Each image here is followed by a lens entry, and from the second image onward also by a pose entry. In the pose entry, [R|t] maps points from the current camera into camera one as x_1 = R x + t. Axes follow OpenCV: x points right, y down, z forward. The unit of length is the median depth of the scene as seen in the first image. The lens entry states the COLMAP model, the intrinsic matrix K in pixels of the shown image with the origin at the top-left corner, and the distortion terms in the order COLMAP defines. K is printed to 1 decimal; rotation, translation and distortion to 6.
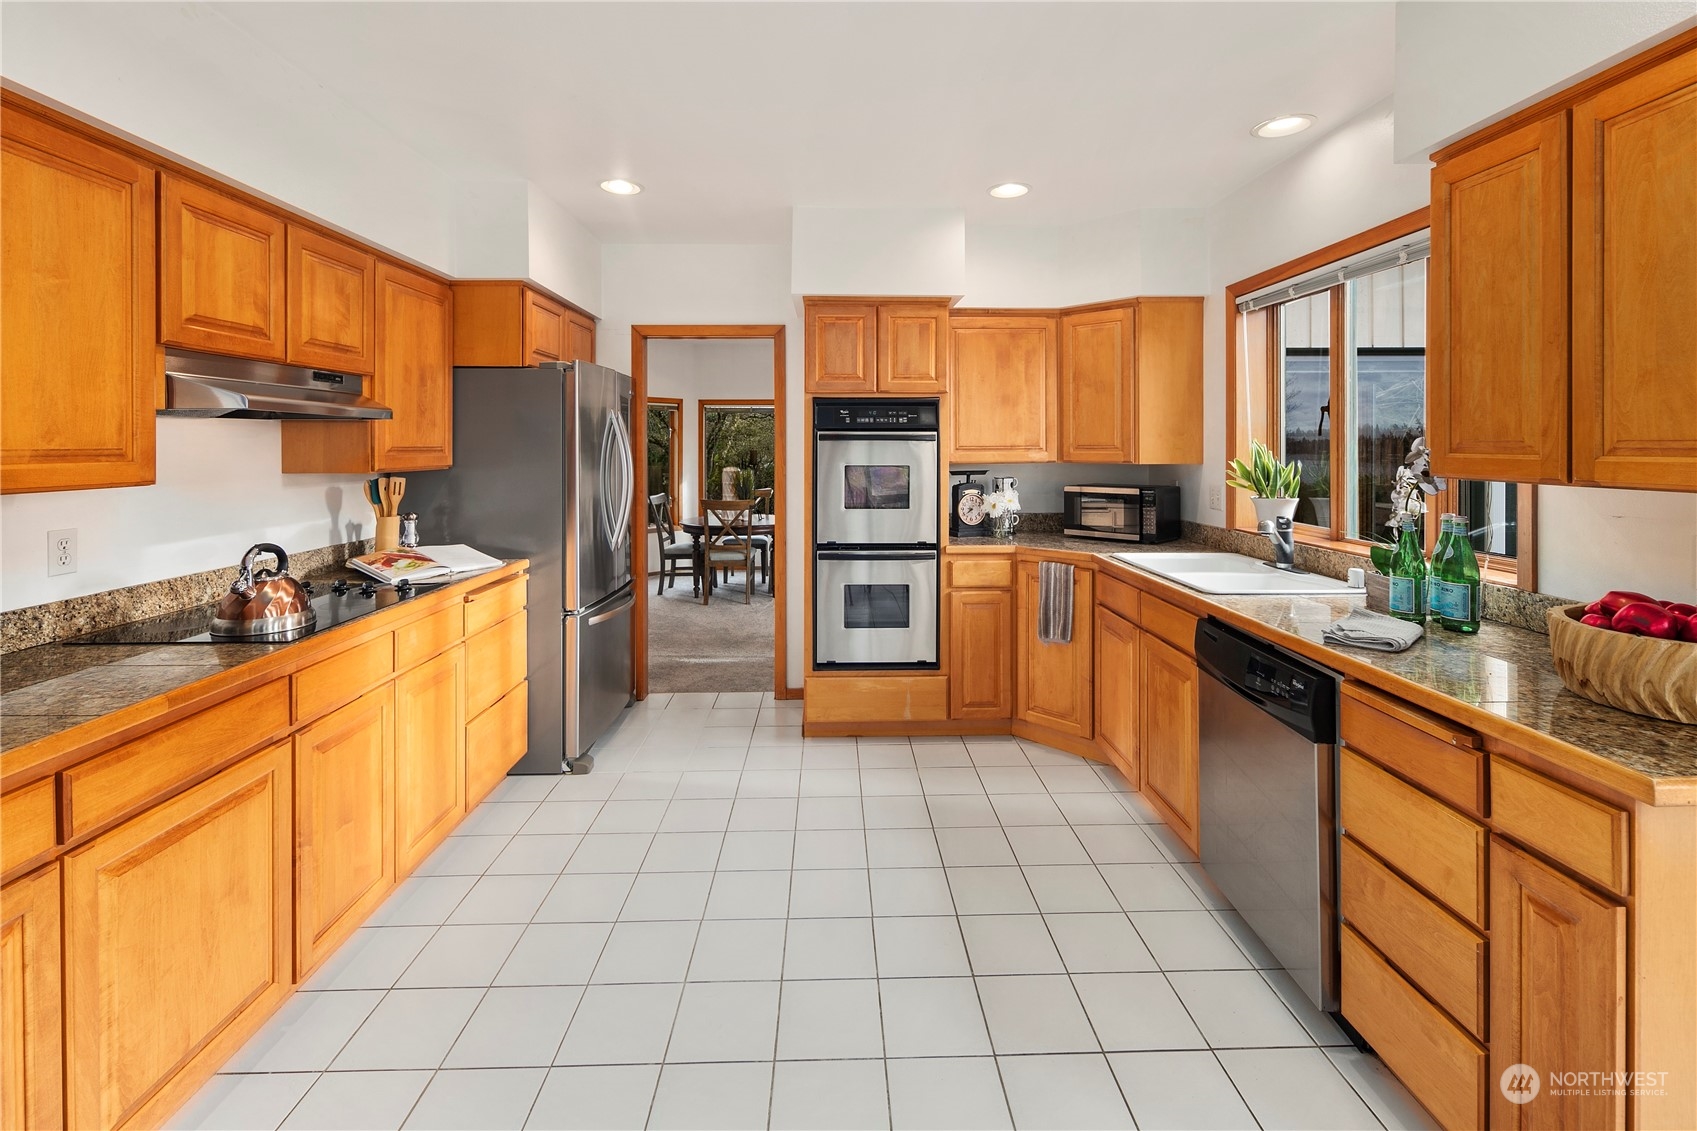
lens RADIAL K [[738.9, 0, 846.0], [0, 738.9, 450.4], [0, 0, 1]] dist [0.002456, 0.000215]
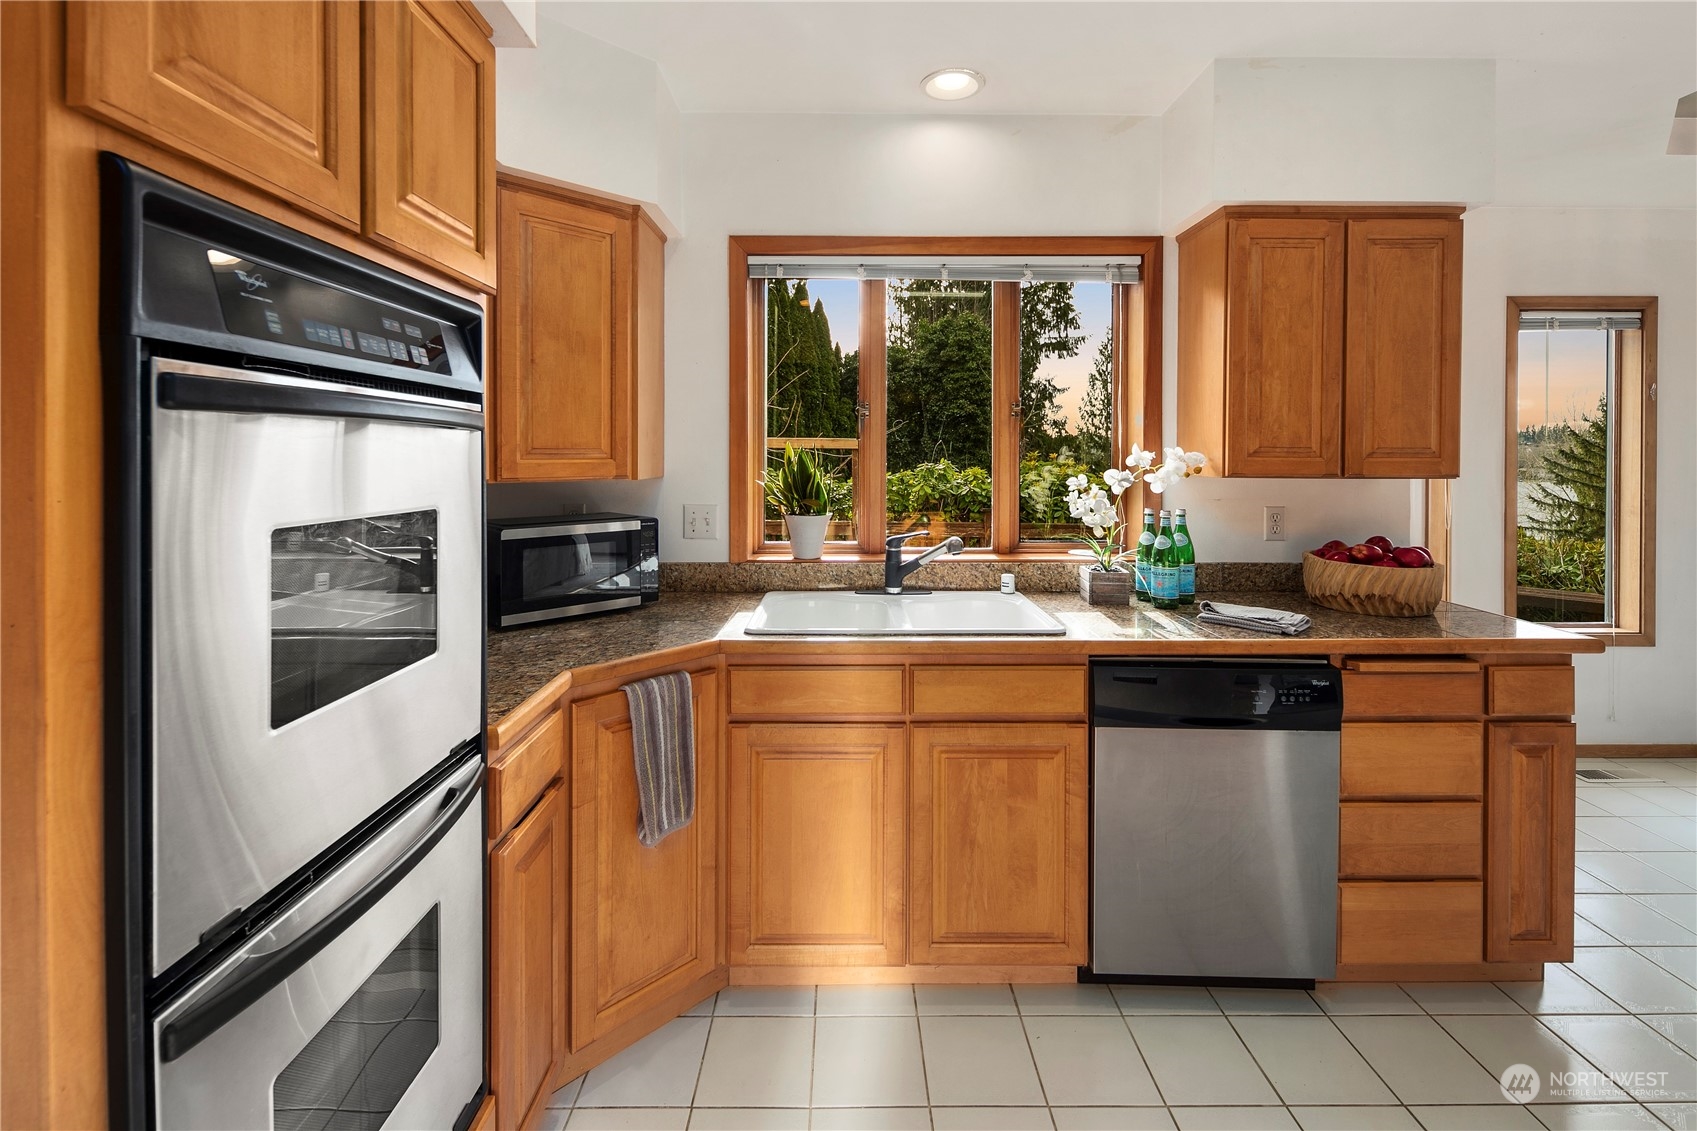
lens RADIAL K [[738.9, 0, 849.6], [0, 738.9, 459.7], [0, 0, 1]] dist [0.000714, 0.000148]
pose [[0.017537, -0.005081, 0.999833, -0.214712], [0.003980, 0.999980, 0.005012, -0.000189], [-0.999838, 0.003891, 0.017557, 0.830791]]
